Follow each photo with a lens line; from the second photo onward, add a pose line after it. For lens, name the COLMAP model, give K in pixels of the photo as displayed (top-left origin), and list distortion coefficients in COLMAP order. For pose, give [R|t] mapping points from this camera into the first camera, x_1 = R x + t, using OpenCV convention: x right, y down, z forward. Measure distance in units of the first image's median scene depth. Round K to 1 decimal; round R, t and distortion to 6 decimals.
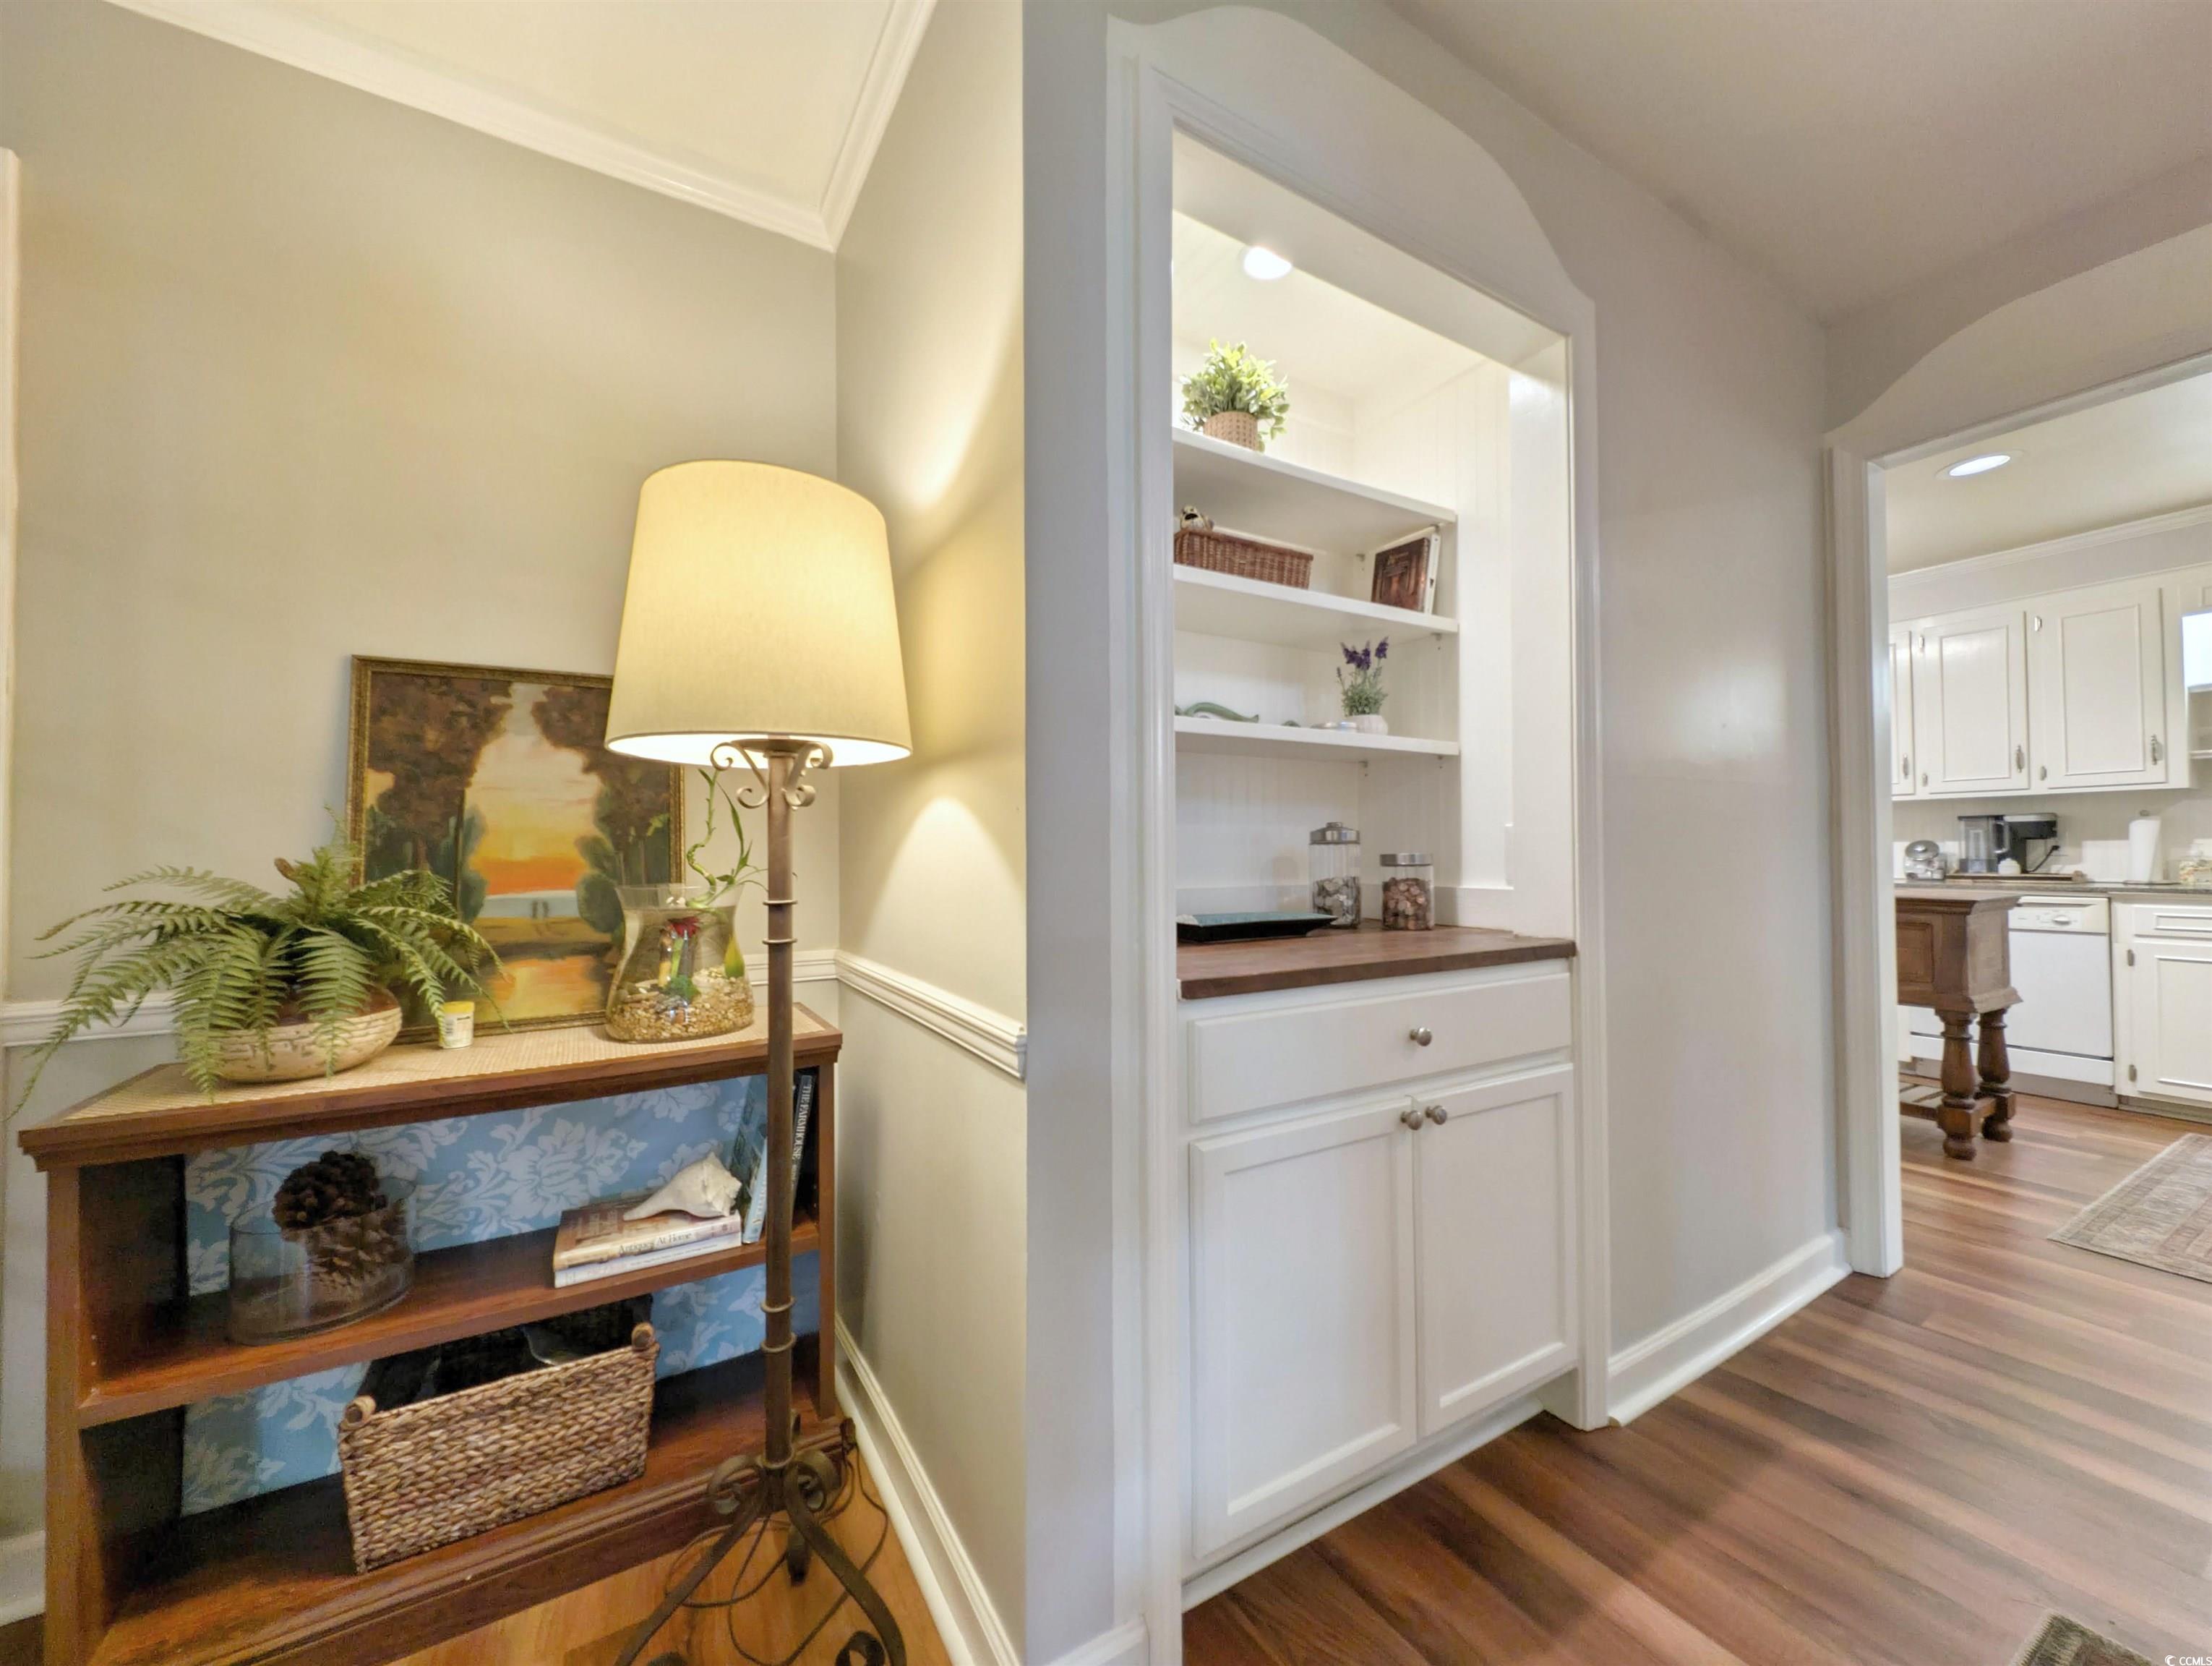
lens RADIAL K [[833.8, 0, 1100.9], [0, 833.8, 845.4], [0, 0, 1]] dist [-0.008371, -0.000383]
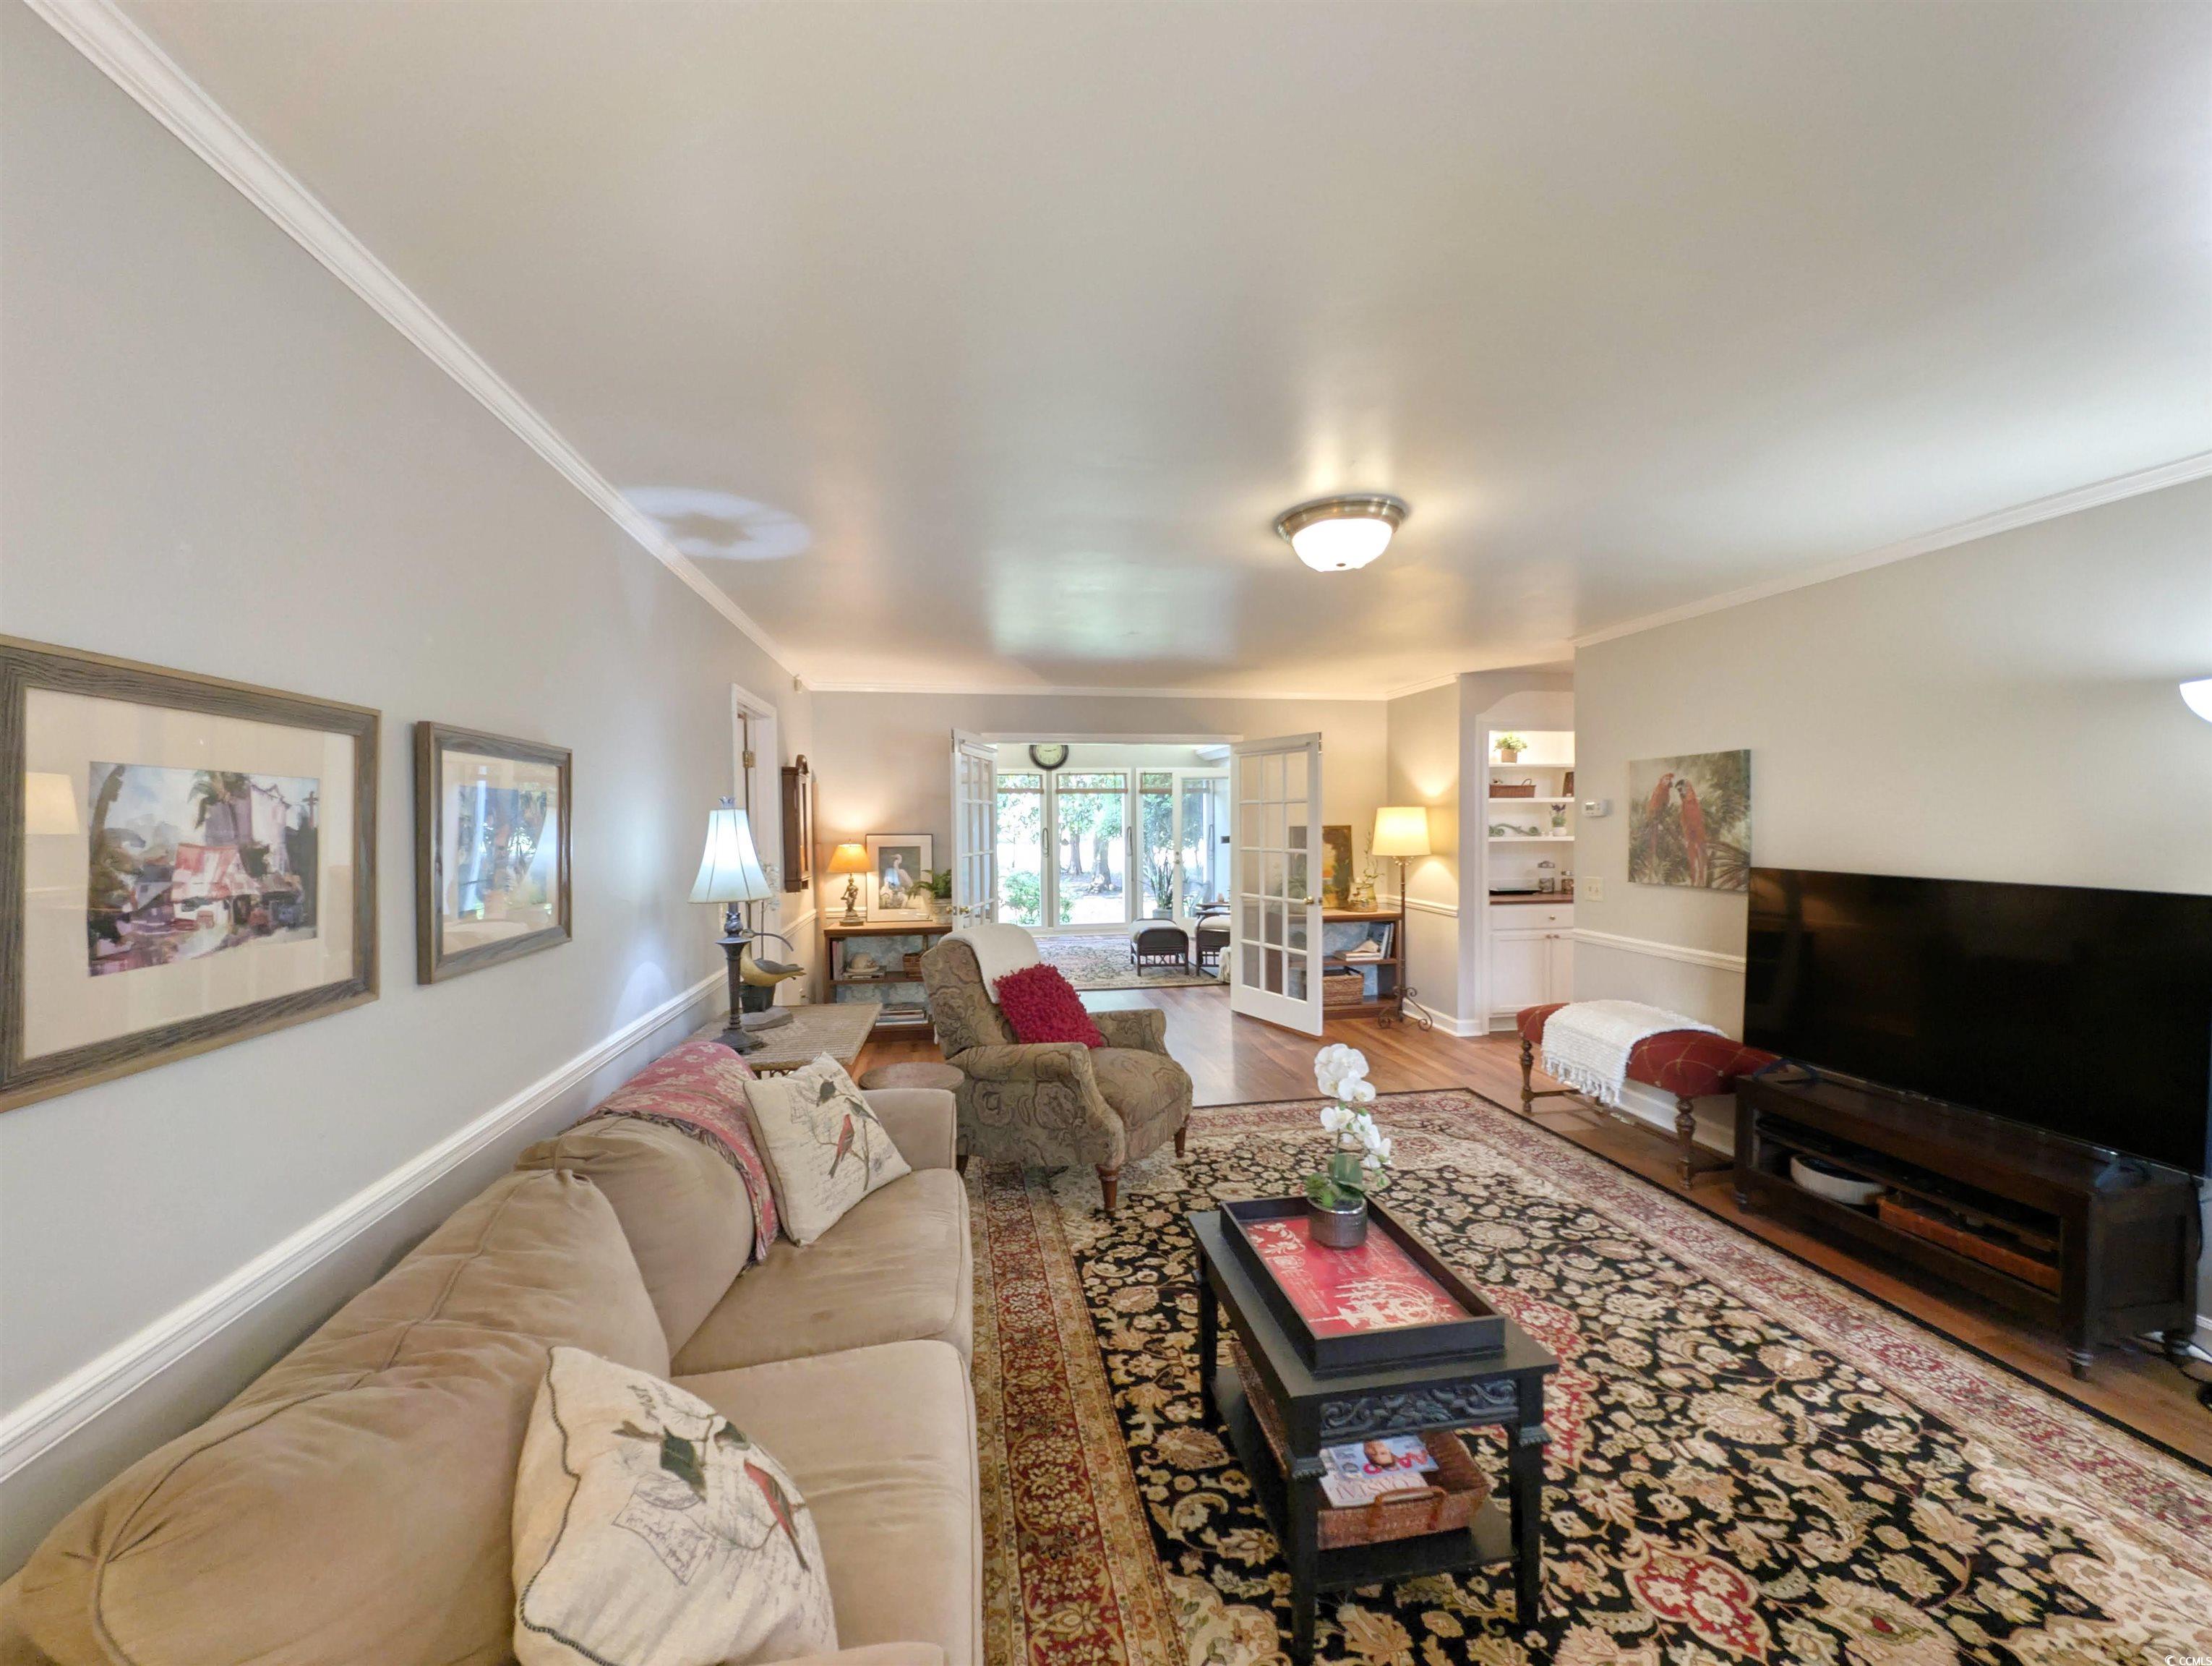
lens RADIAL K [[833.8, 0, 1074.5], [0, 833.8, 828.0], [0, 0, 1]] dist [-0.008371, -0.000383]
pose [[0.922482, 0.006555, -0.385985, -0.241764], [0.004734, 0.999589, 0.028290, -0.371764], [0.386012, -0.027924, 0.922071, -3.918914]]
